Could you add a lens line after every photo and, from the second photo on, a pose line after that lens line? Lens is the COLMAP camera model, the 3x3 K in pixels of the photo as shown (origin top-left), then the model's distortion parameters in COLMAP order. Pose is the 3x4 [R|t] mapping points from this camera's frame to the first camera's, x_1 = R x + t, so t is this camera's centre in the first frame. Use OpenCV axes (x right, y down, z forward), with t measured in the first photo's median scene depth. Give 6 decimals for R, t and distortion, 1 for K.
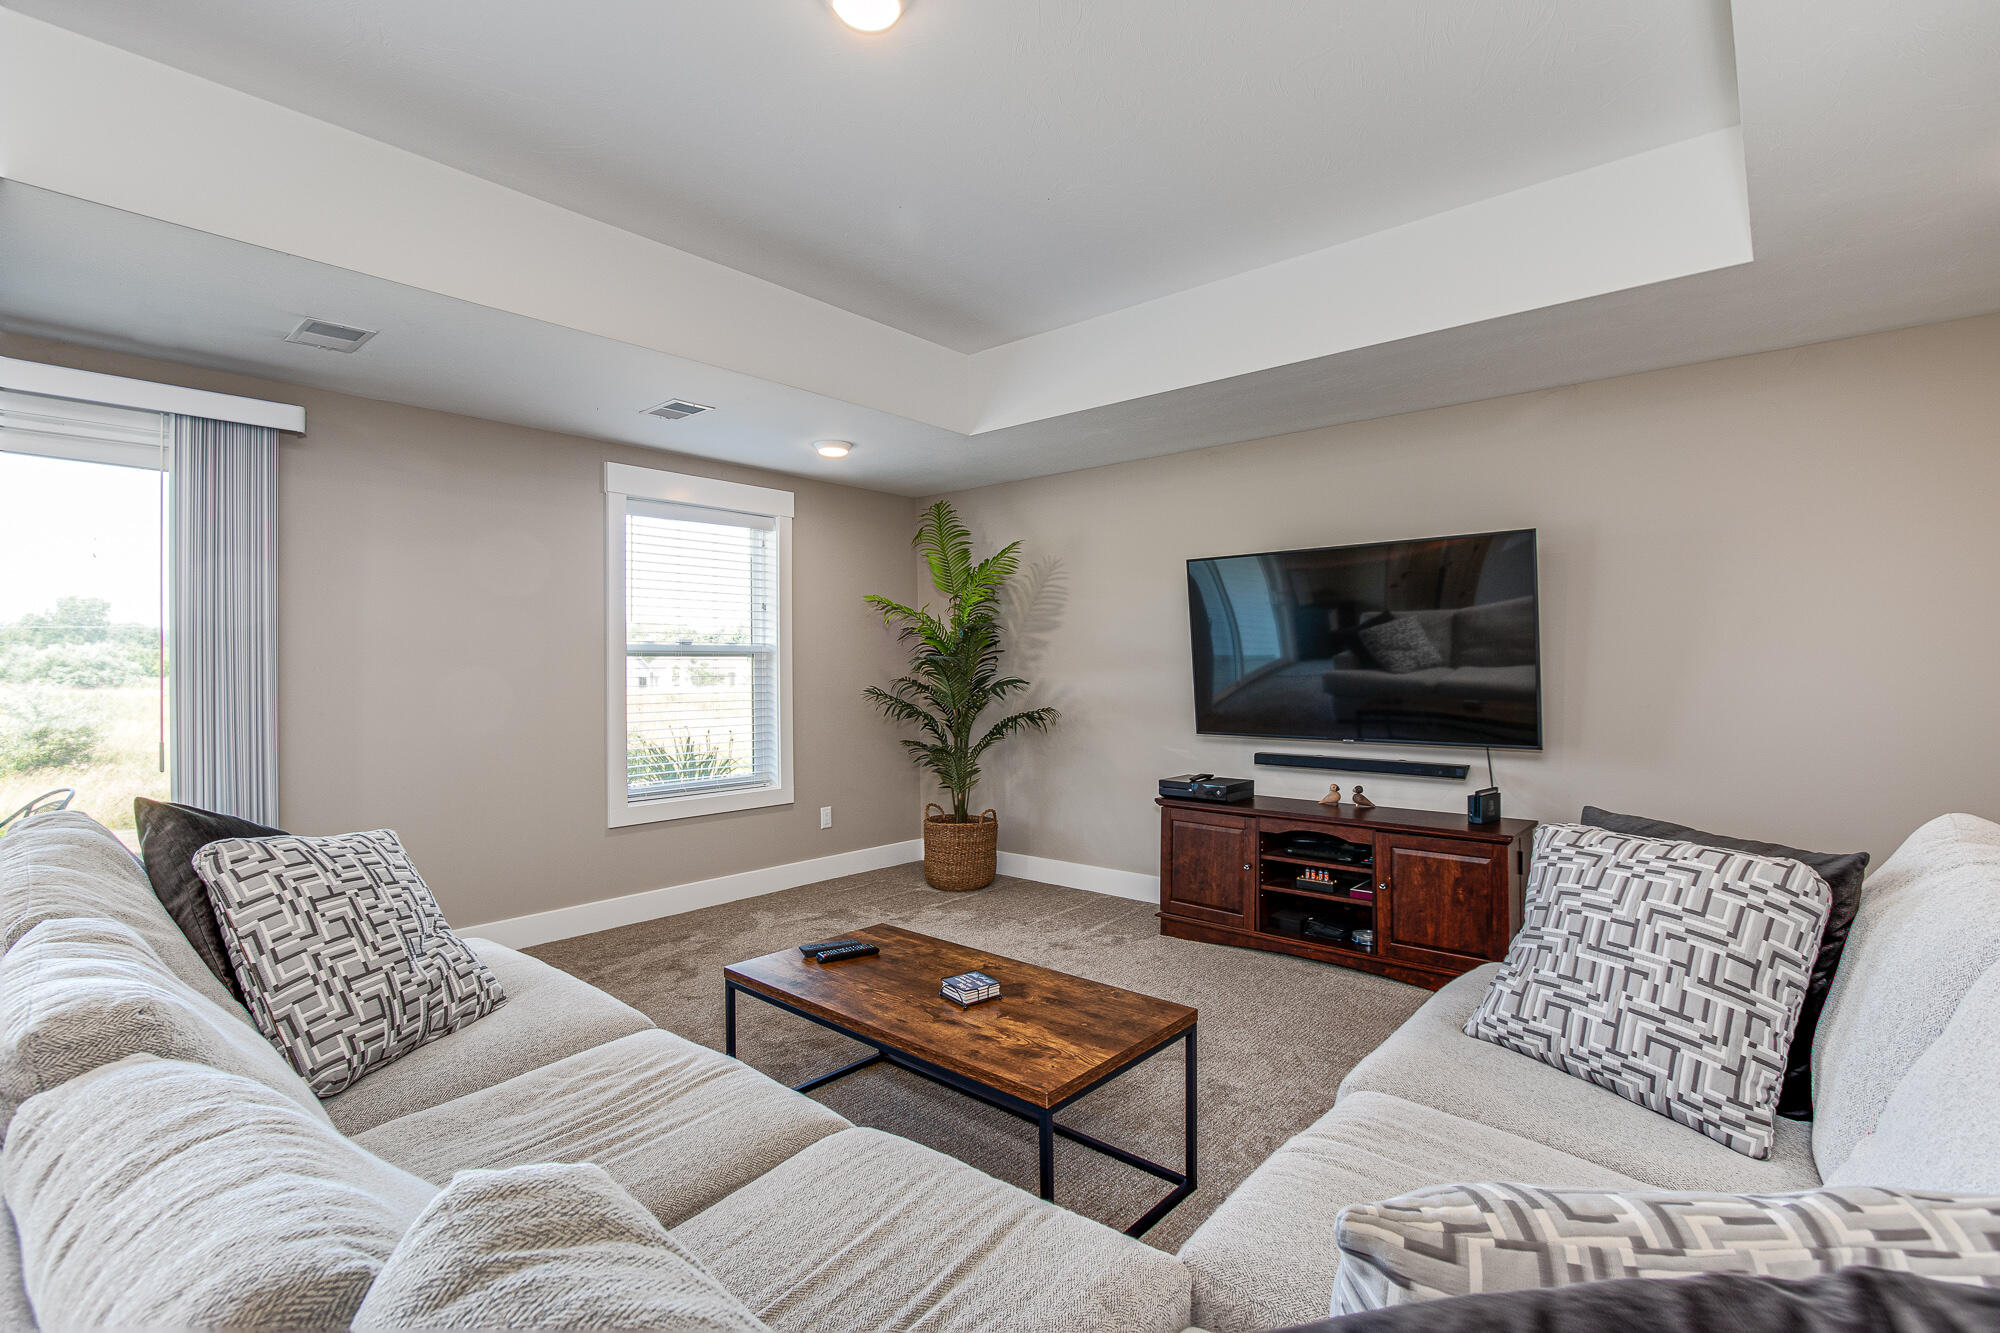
lens RADIAL K [[944.3, 0, 997.4], [0, 944.3, 667.0], [0, 0, 1]] dist [-0.000216, -0.000116]
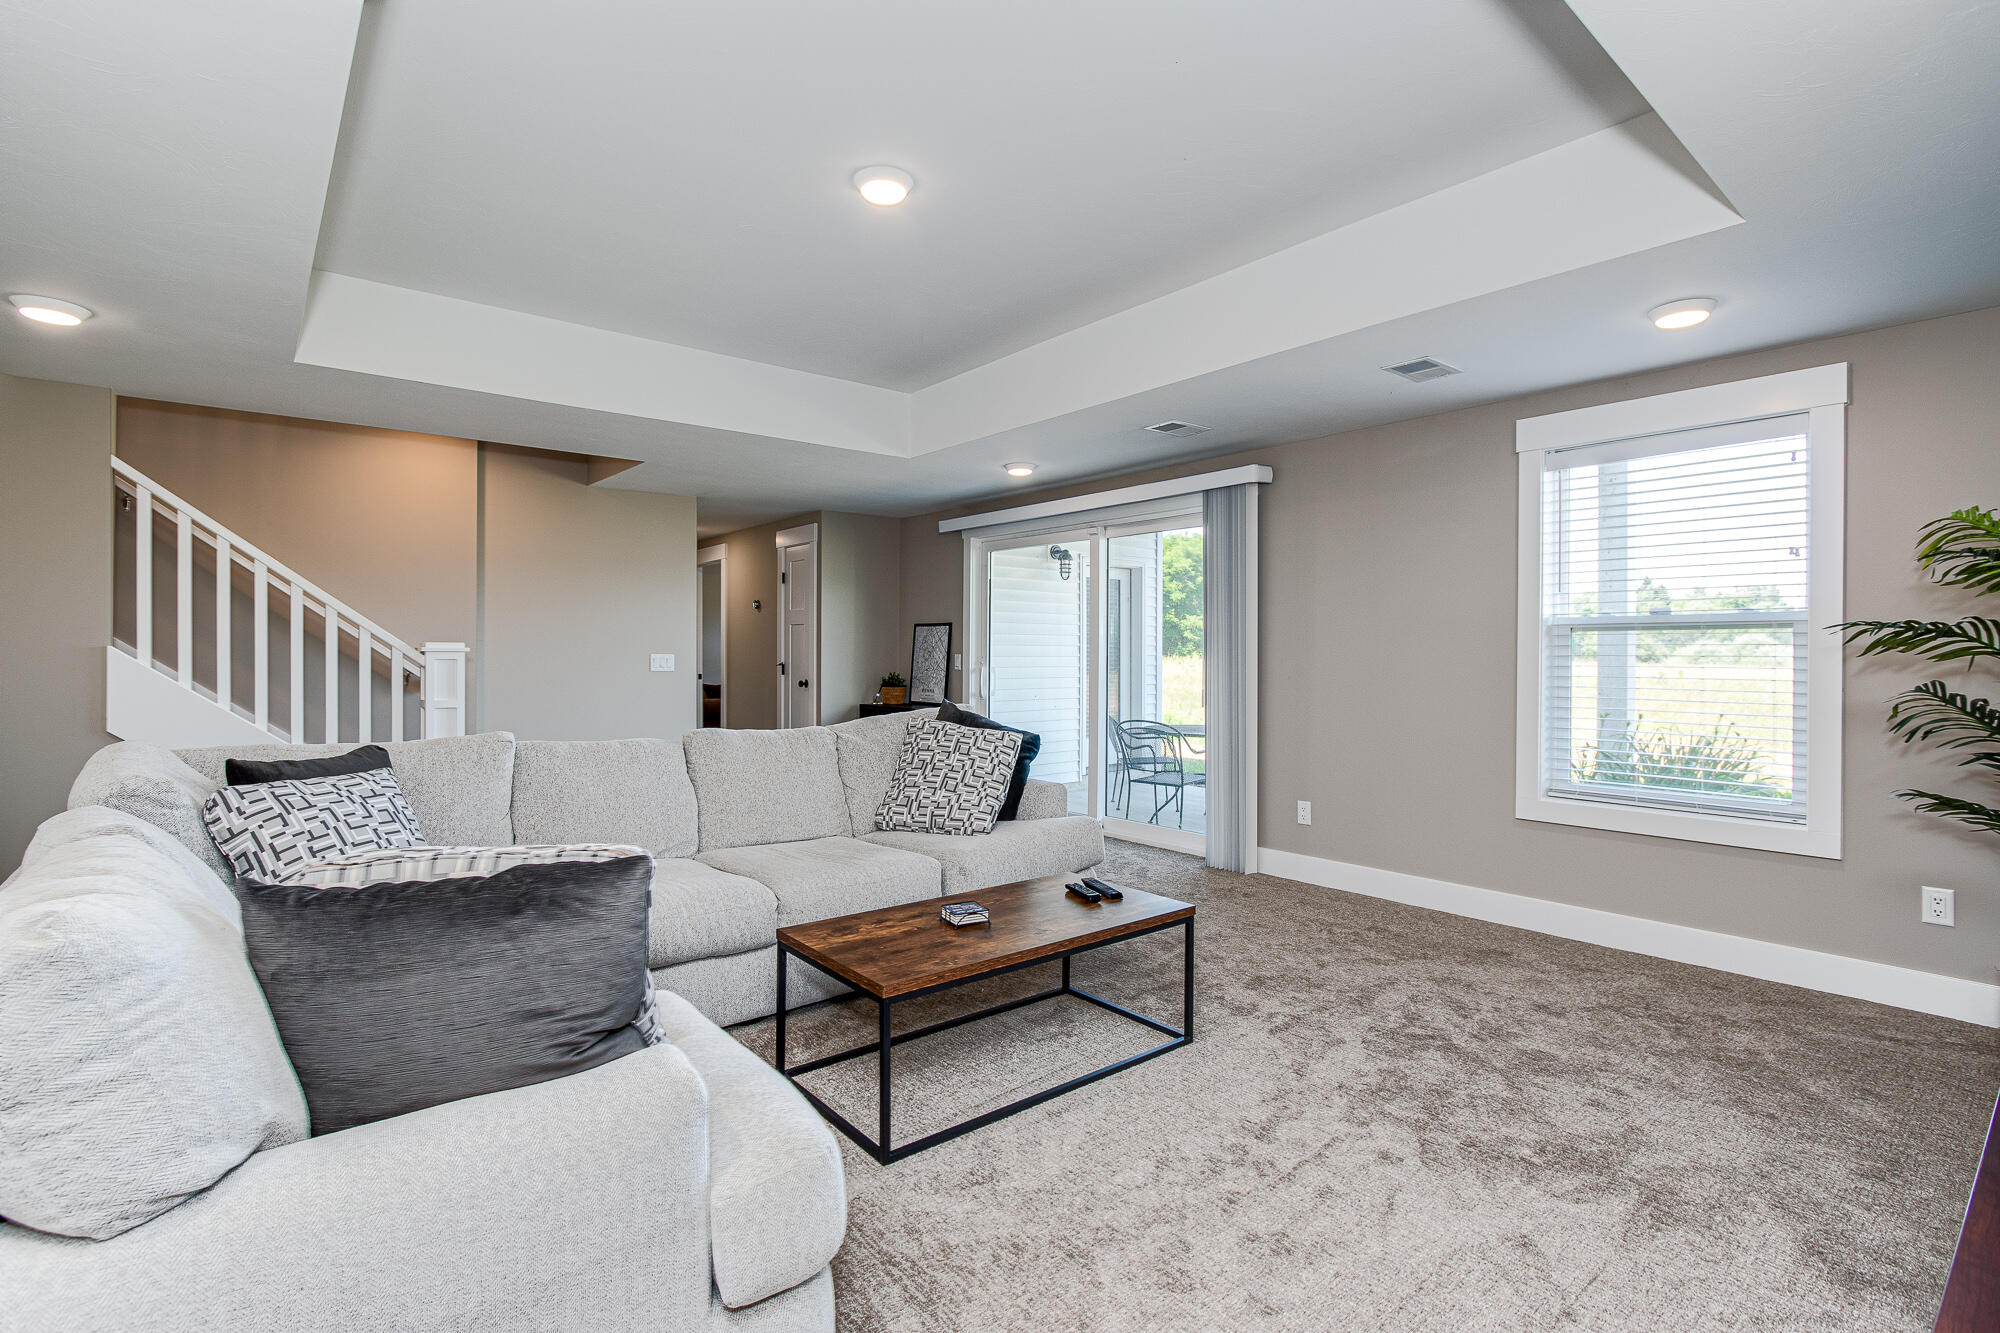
lens RADIAL K [[944.3, 0, 999.9], [0, 944.3, 656.5], [0, 0, 1]] dist [-0.000216, -0.000116]
pose [[-0.182271, 0.004267, -0.983239, 0.805879], [-0.008049, 0.999951, 0.005832, 0.015526], [0.983215, 0.008977, -0.182227, 0.920432]]
